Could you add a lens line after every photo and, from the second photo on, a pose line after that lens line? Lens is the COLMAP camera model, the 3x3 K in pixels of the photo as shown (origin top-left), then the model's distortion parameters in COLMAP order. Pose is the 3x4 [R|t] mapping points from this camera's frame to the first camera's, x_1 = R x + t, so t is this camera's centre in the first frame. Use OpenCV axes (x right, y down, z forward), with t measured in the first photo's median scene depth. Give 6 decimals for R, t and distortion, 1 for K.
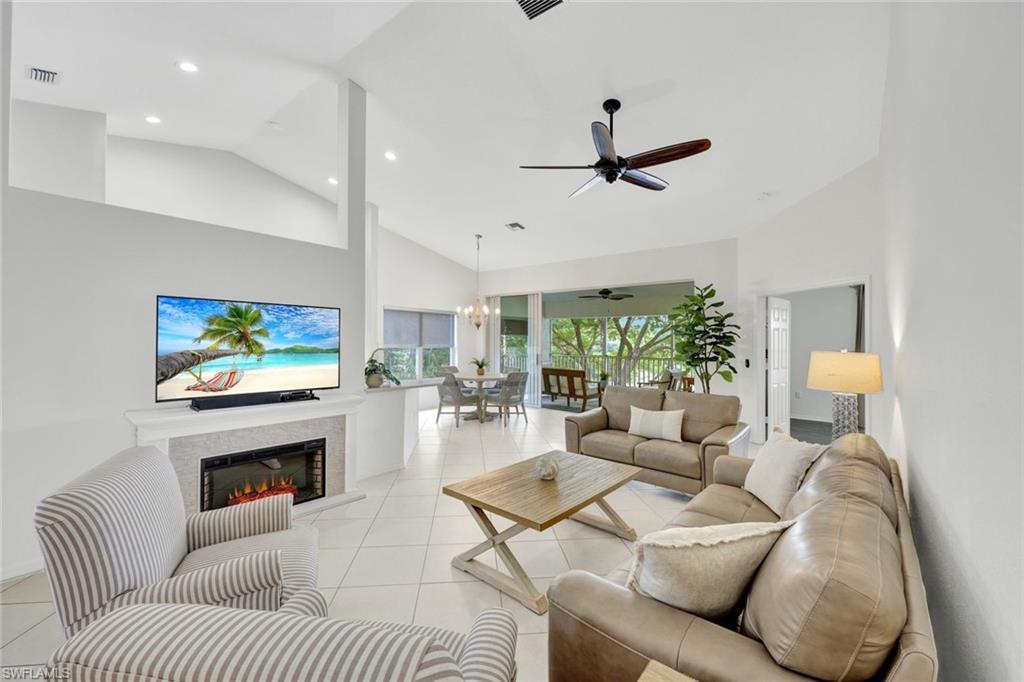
lens RADIAL K [[411.0, 0, 519.2], [0, 411.0, 339.5], [0, 0, 1]] dist [-0.001786, 0.000449]
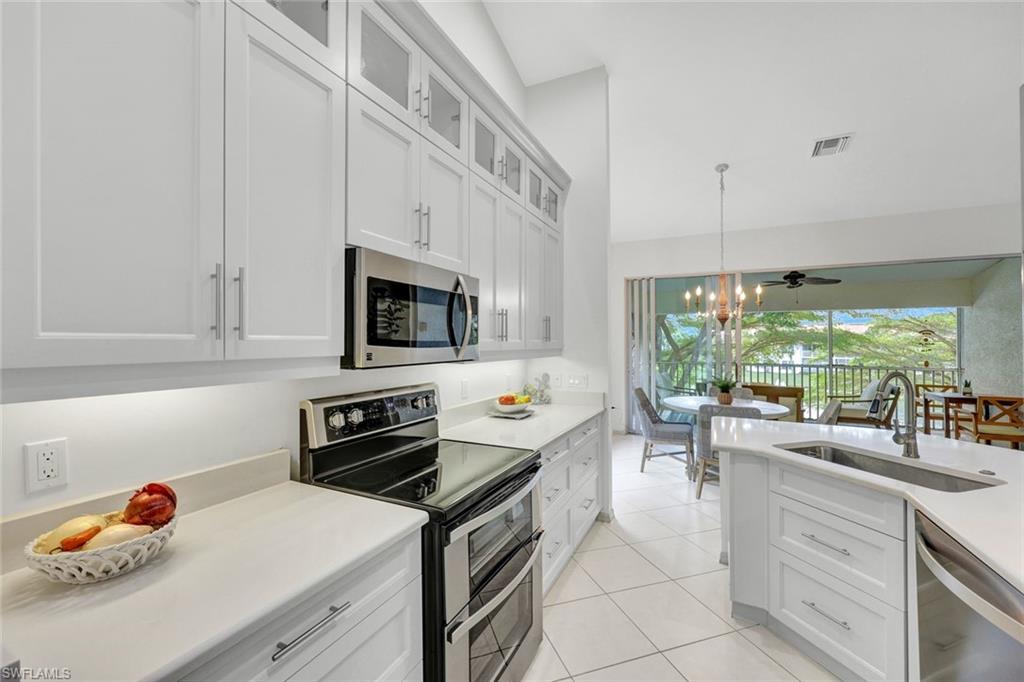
lens RADIAL K [[411.0, 0, 510.0], [0, 411.0, 337.9], [0, 0, 1]] dist [-0.001786, 0.000449]
pose [[0.975775, -0.005898, 0.218697, -0.465067], [0.007738, 0.999941, -0.007560, -0.005451], [-0.218639, 0.009069, 0.975764, 0.437069]]
